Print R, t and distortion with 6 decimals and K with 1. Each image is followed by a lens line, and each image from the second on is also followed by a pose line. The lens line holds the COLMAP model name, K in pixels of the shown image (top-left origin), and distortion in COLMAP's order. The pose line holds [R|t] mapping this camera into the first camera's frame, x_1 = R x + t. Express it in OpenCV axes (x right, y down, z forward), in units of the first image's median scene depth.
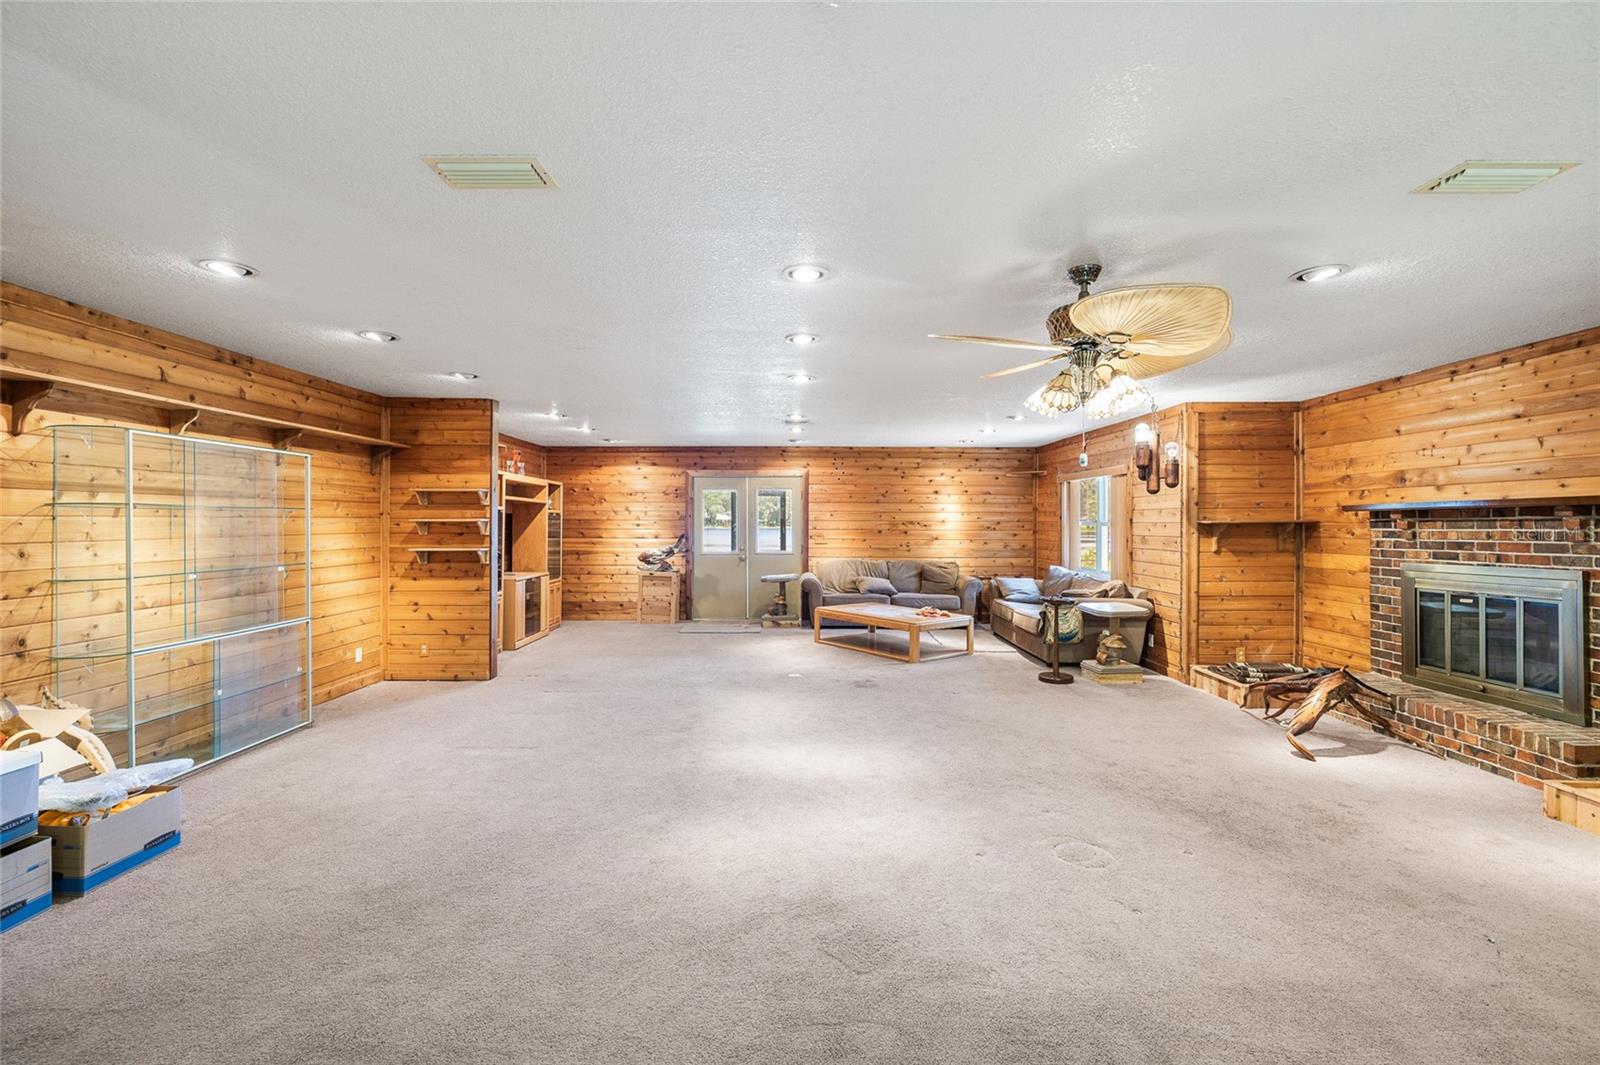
lens RADIAL K [[718.8, 0, 796.4], [0, 718.8, 522.6], [0, 0, 1]] dist [-0.009906, 0.004011]
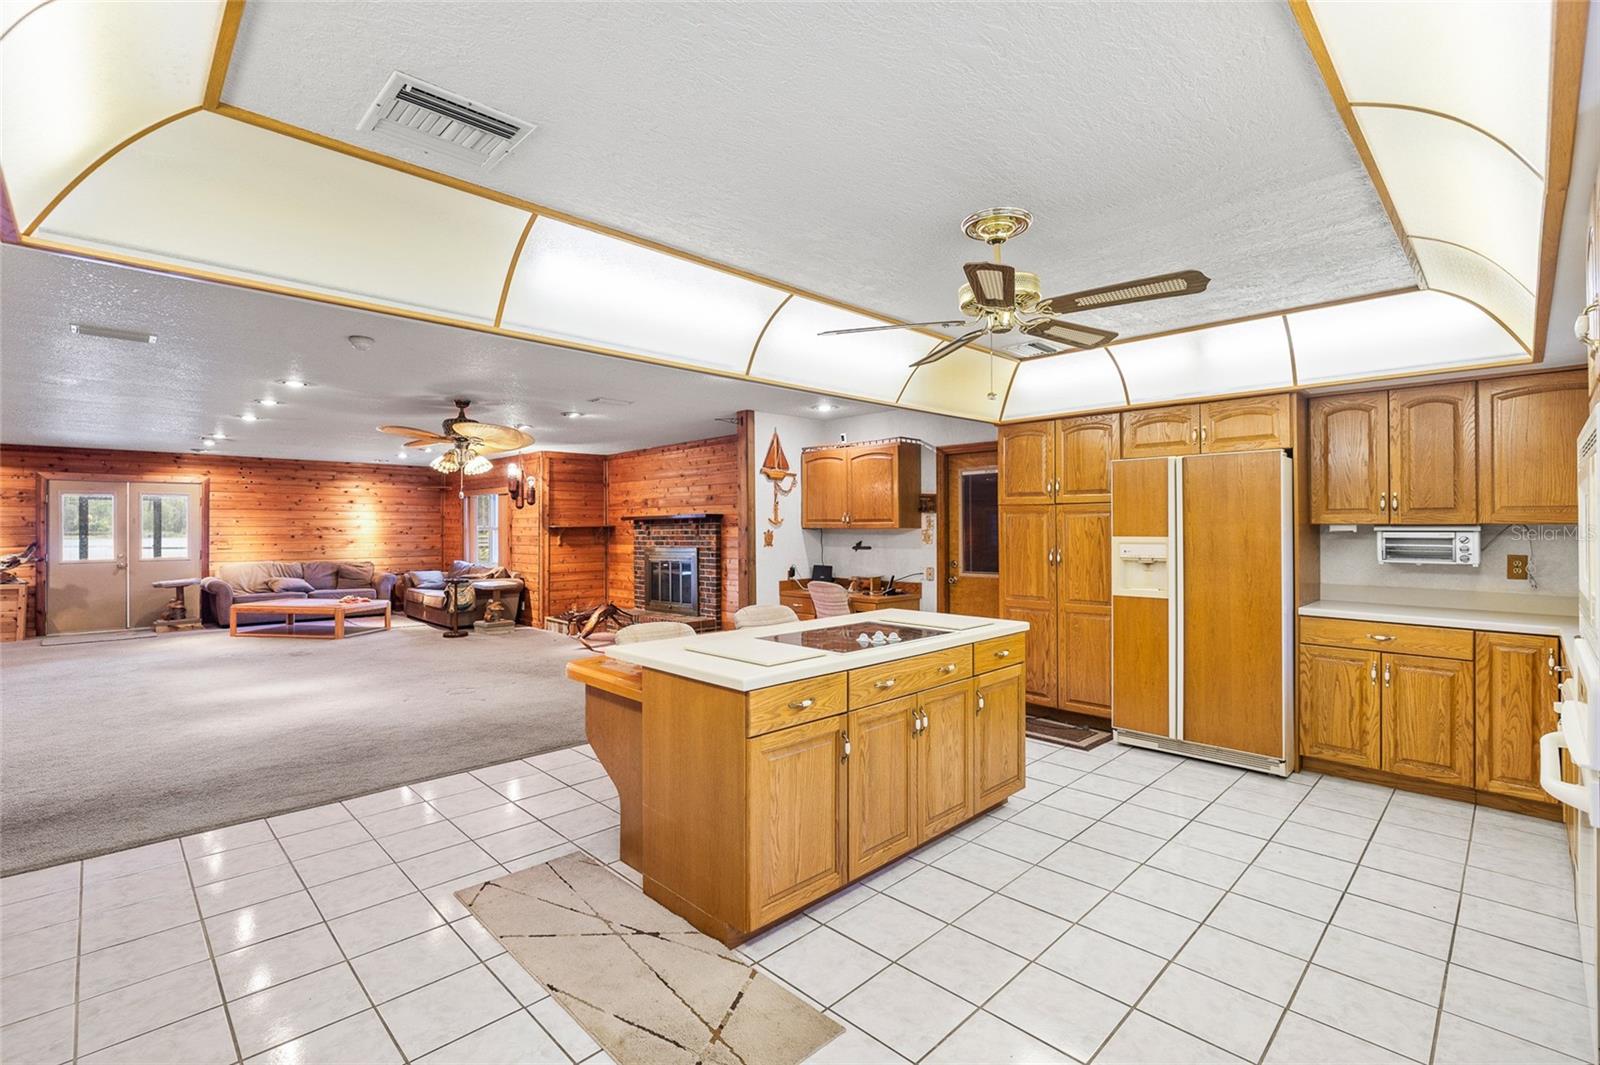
lens RADIAL K [[718.8, 0, 798.1], [0, 718.8, 523.7], [0, 0, 1]] dist [-0.009906, 0.004011]
pose [[0.714283, -0.000522, 0.699857, -0.157175], [0.004856, 0.999979, -0.004209, 0.002060], [-0.699840, 0.006405, 0.714271, -0.516635]]
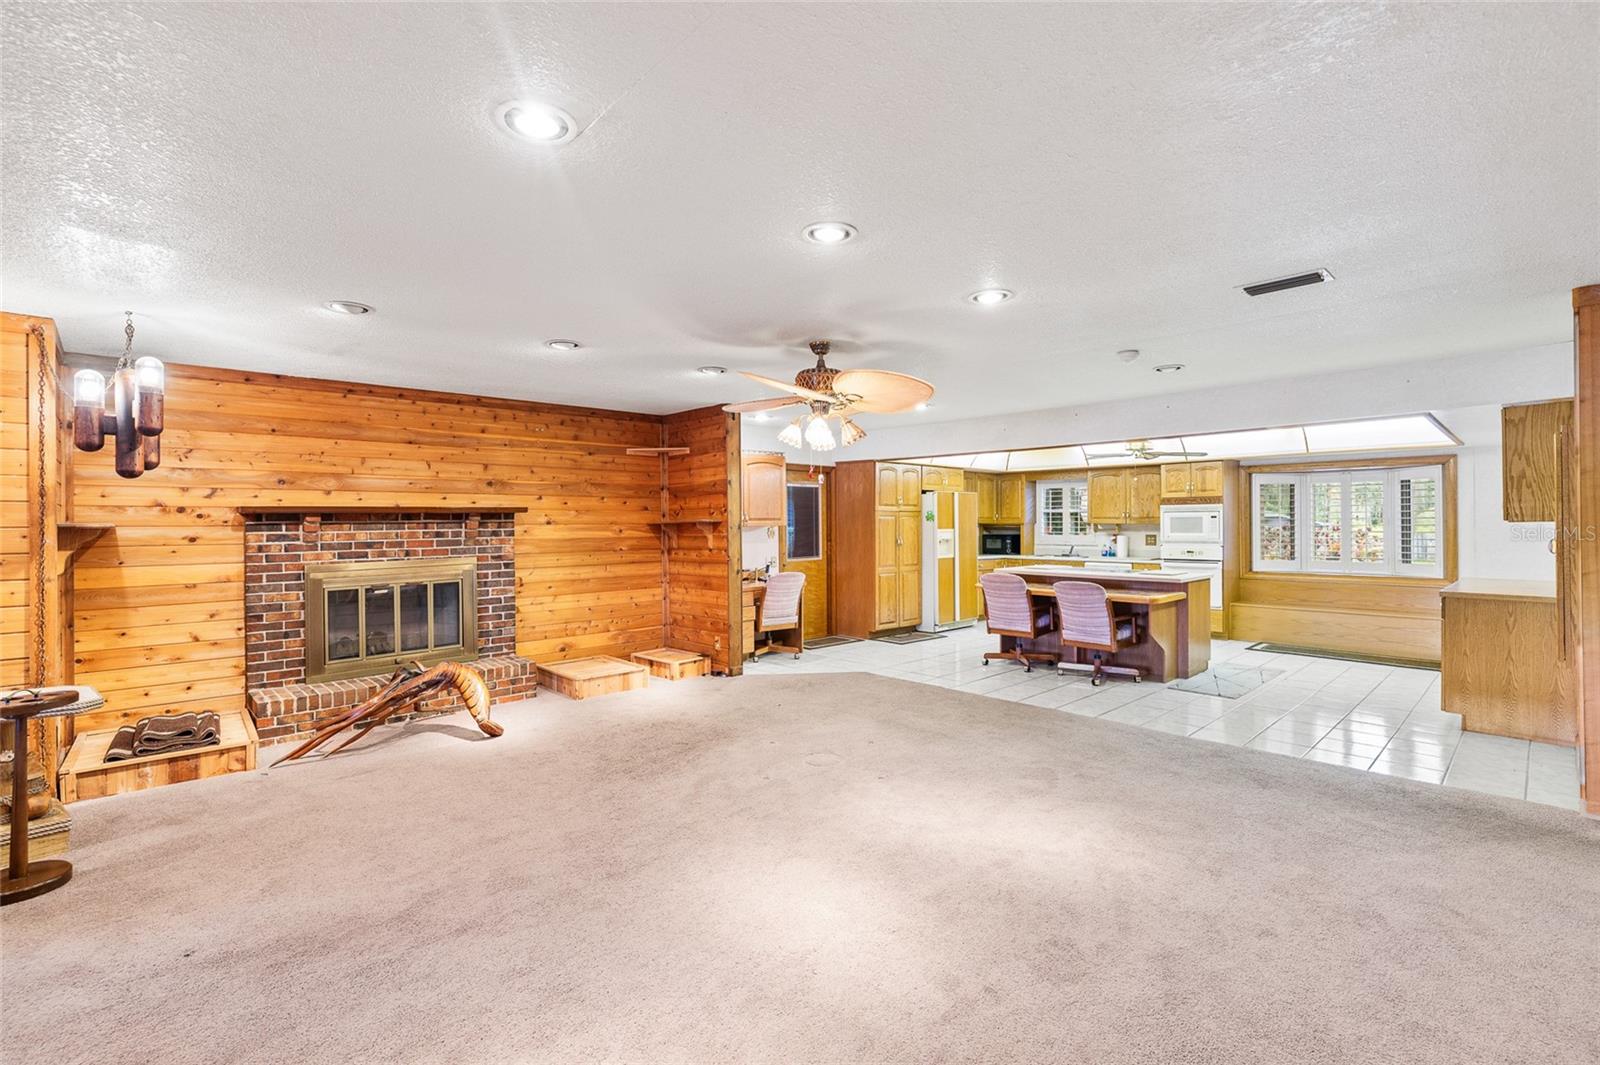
lens RADIAL K [[718.8, 0, 798.9], [0, 718.8, 521.4], [0, 0, 1]] dist [-0.009906, 0.004011]
pose [[-0.686745, 0.002996, 0.726893, -0.279796], [0.003663, 0.999993, -0.000661, -0.001888], [-0.726890, 0.002209, -0.686751, 0.945549]]
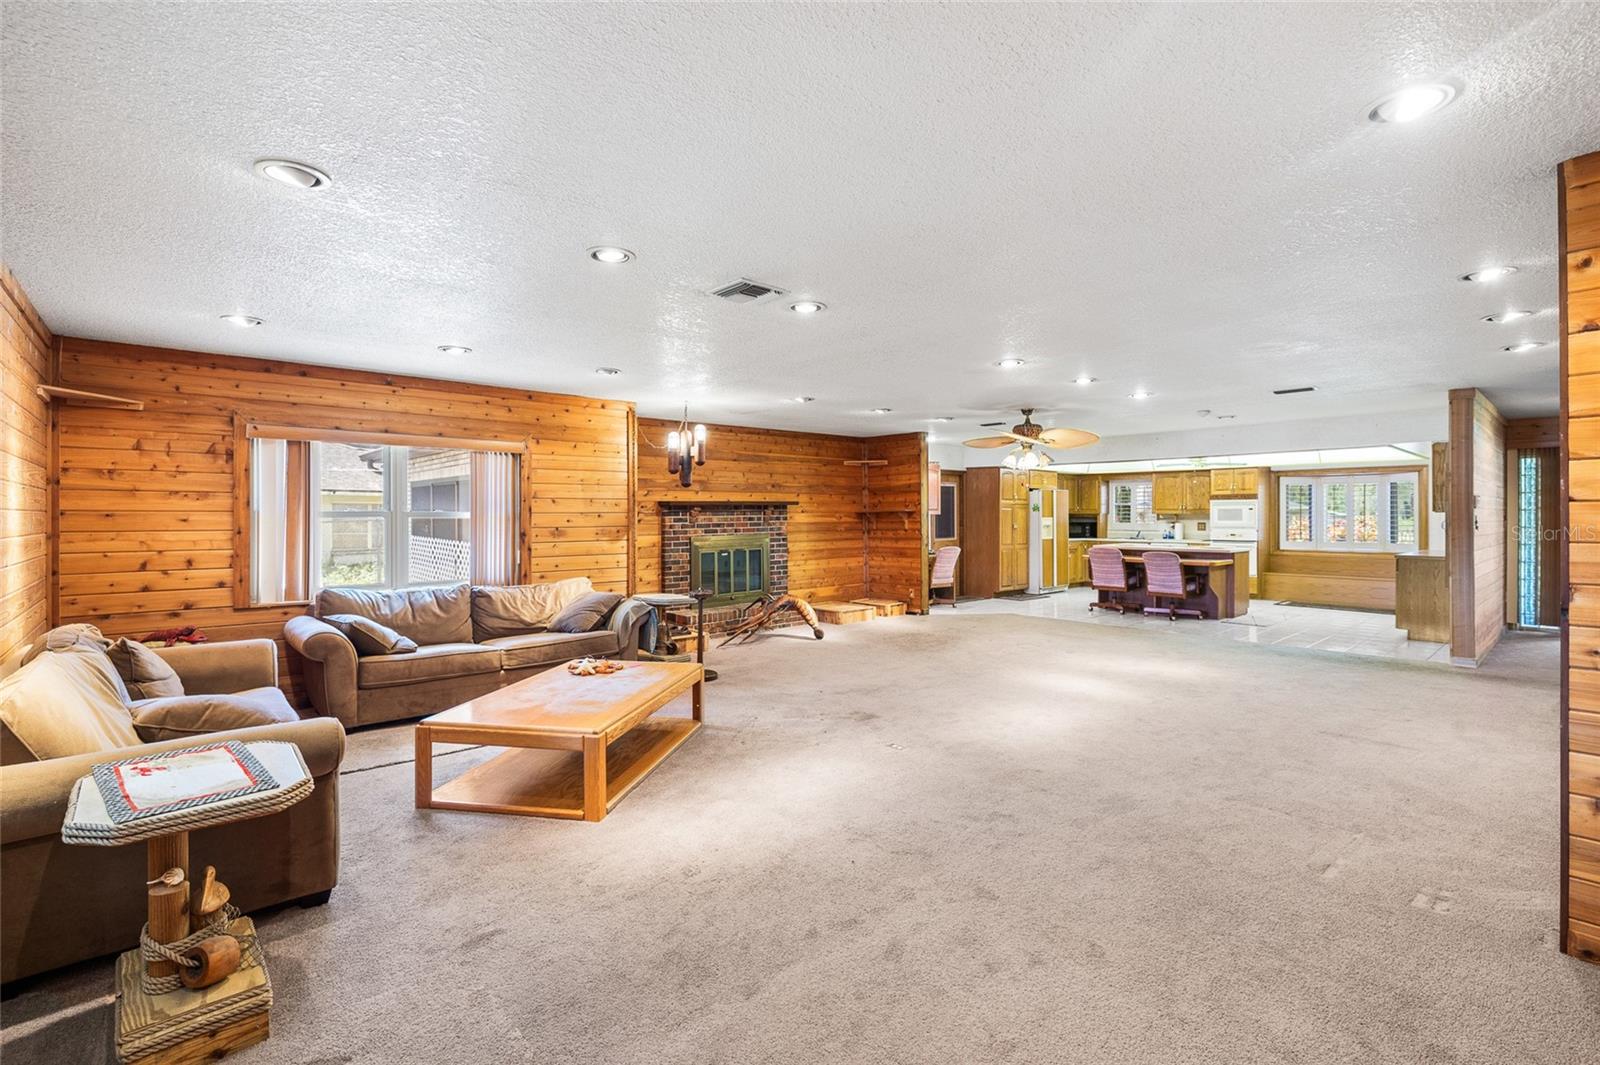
lens RADIAL K [[718.8, 0, 801.9], [0, 718.8, 518.1], [0, 0, 1]] dist [-0.009906, 0.004011]
pose [[-0.666230, -0.004556, 0.745732, -0.434234], [0.000924, 0.999976, 0.006934, 0.001018], [-0.745746, 0.005309, -0.666210, 1.519407]]
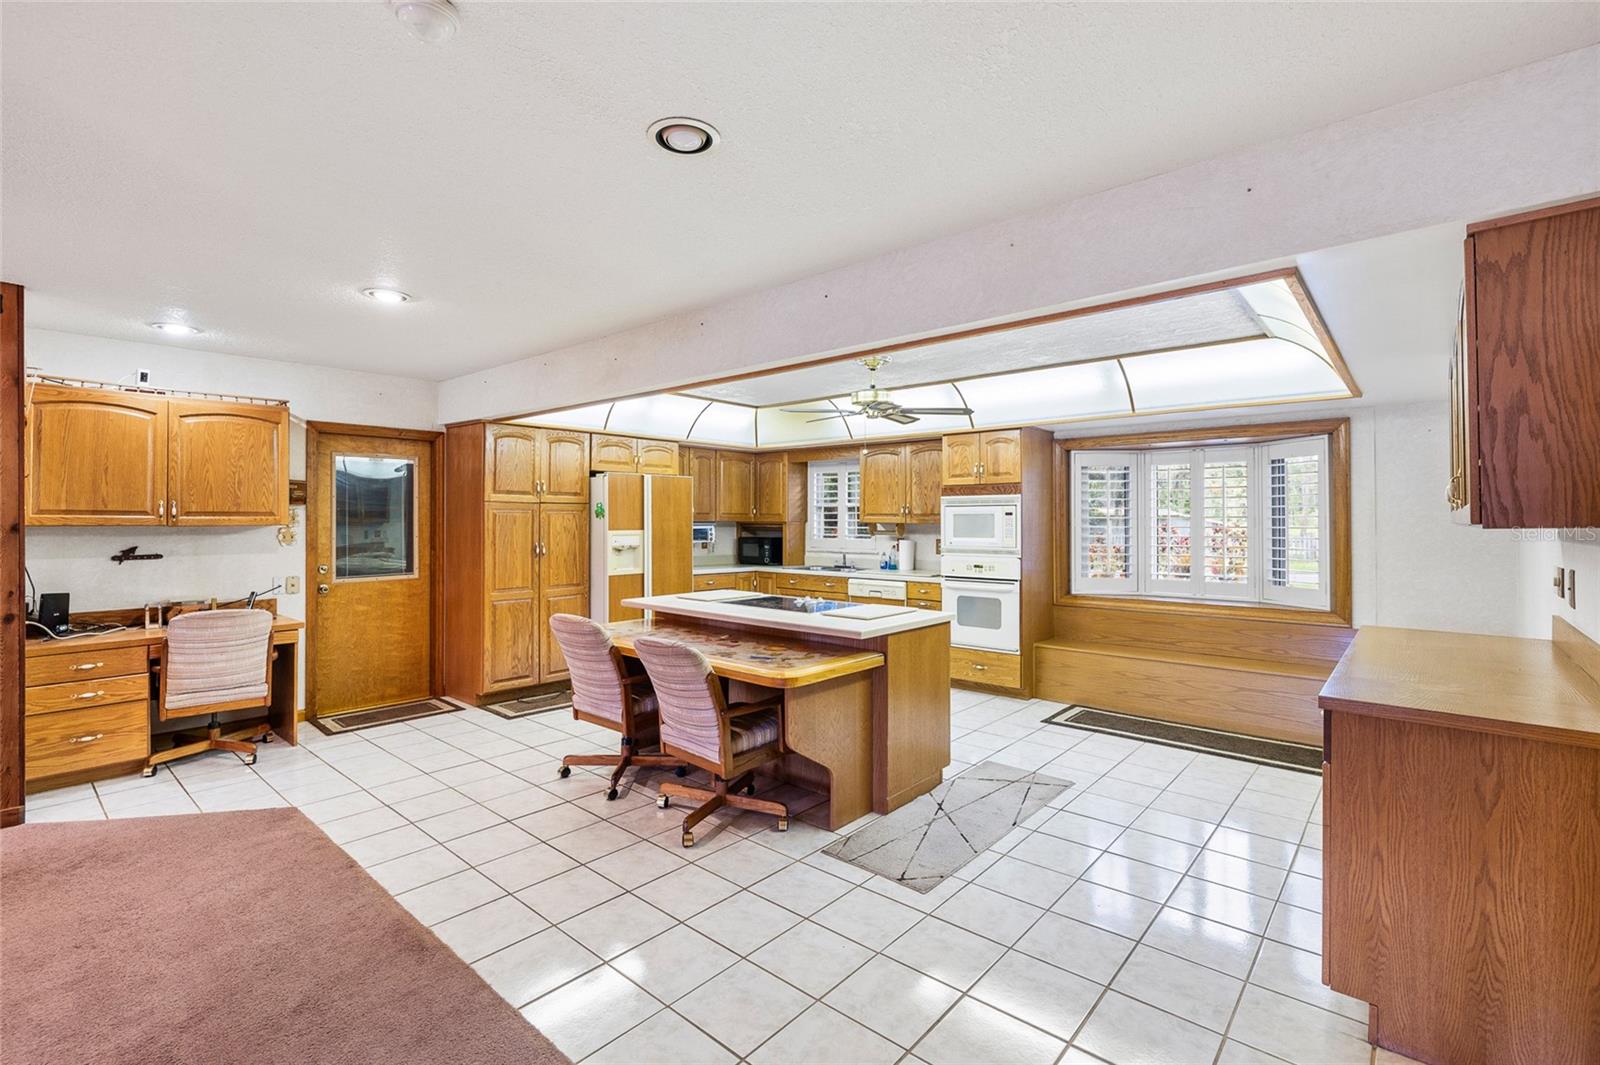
lens RADIAL K [[718.8, 0, 794.0], [0, 718.8, 512.5], [0, 0, 1]] dist [-0.009906, 0.004011]
pose [[-0.748643, 0.004485, 0.662958, -0.230334], [-0.000900, 0.999969, -0.007781, -0.002924], [-0.662972, -0.006422, -0.748616, 0.308141]]
